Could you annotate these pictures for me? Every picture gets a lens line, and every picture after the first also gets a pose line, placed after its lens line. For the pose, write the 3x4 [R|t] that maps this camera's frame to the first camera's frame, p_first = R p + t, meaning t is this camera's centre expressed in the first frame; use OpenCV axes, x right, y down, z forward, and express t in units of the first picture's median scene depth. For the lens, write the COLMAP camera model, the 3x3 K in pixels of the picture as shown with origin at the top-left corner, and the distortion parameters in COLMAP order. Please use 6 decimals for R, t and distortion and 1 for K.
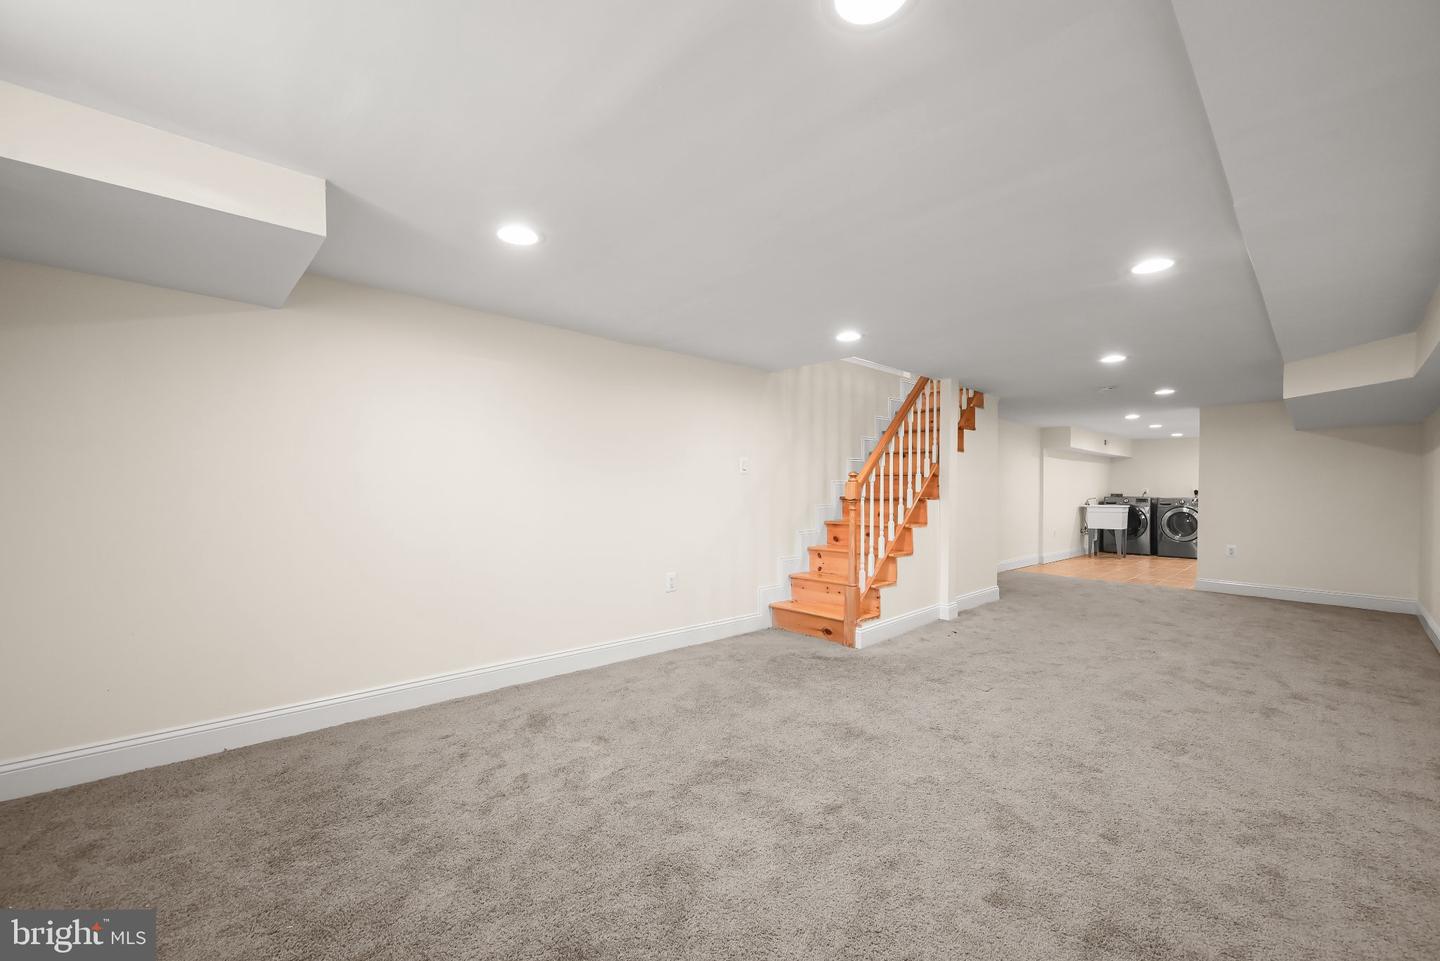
lens RADIAL K [[576.1, 0, 718.0], [0, 576.1, 487.8], [0, 0, 1]] dist [-0.002630, -0.000003]
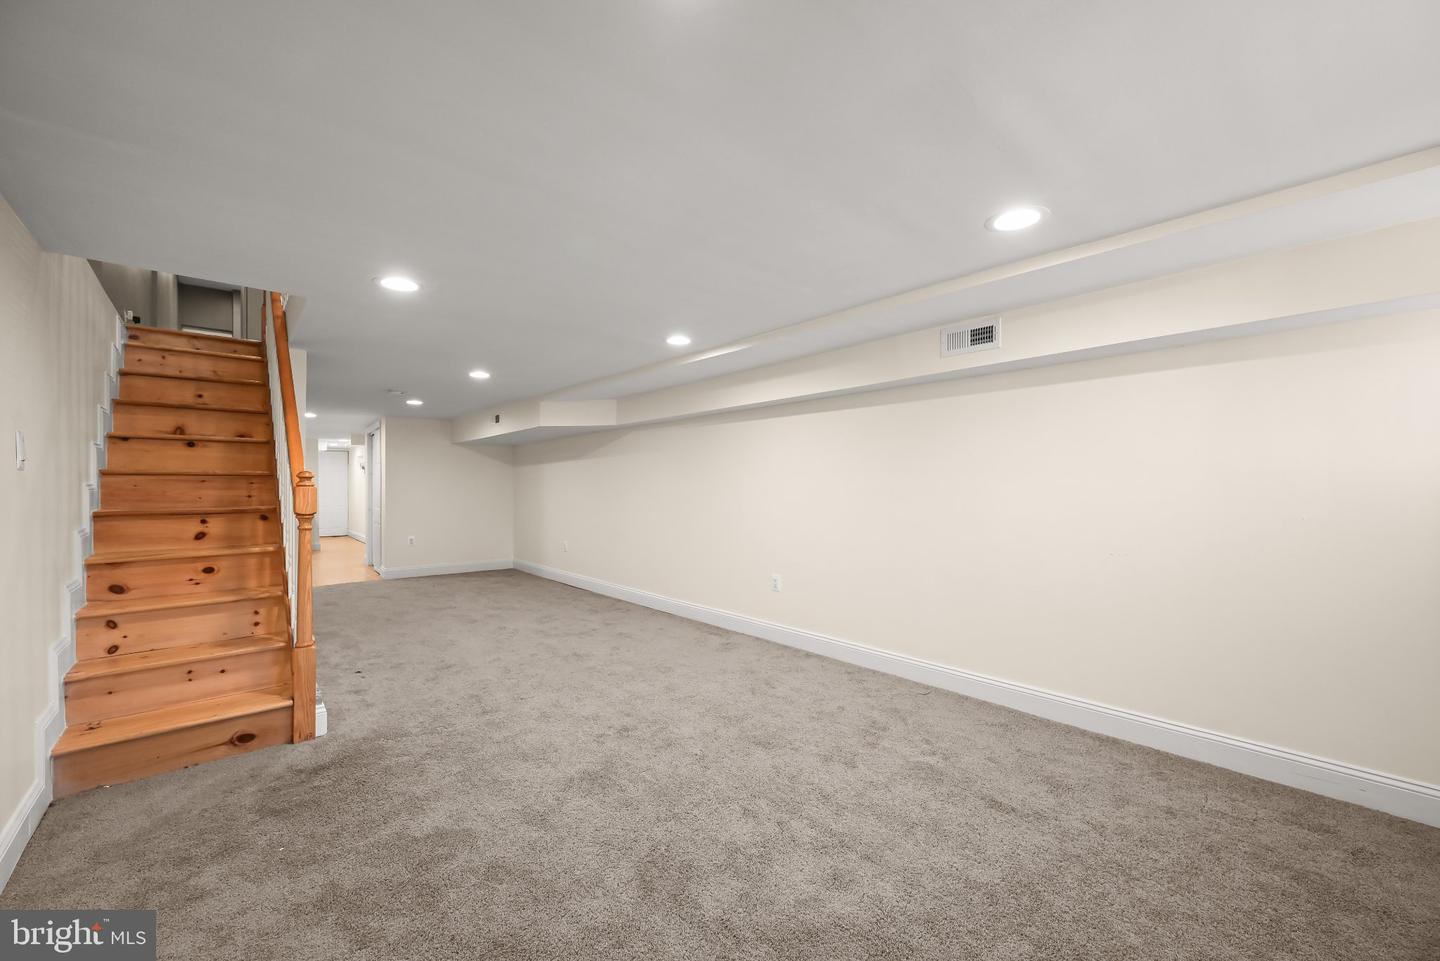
lens RADIAL K [[576.1, 0, 718.0], [0, 576.1, 487.8], [0, 0, 1]] dist [-0.002630, -0.000003]
pose [[0.004790, -0.010957, 0.999928, -0.470676], [0.000700, 0.999940, 0.010954, -0.017779], [-0.999988, 0.000648, 0.004798, 0.602884]]
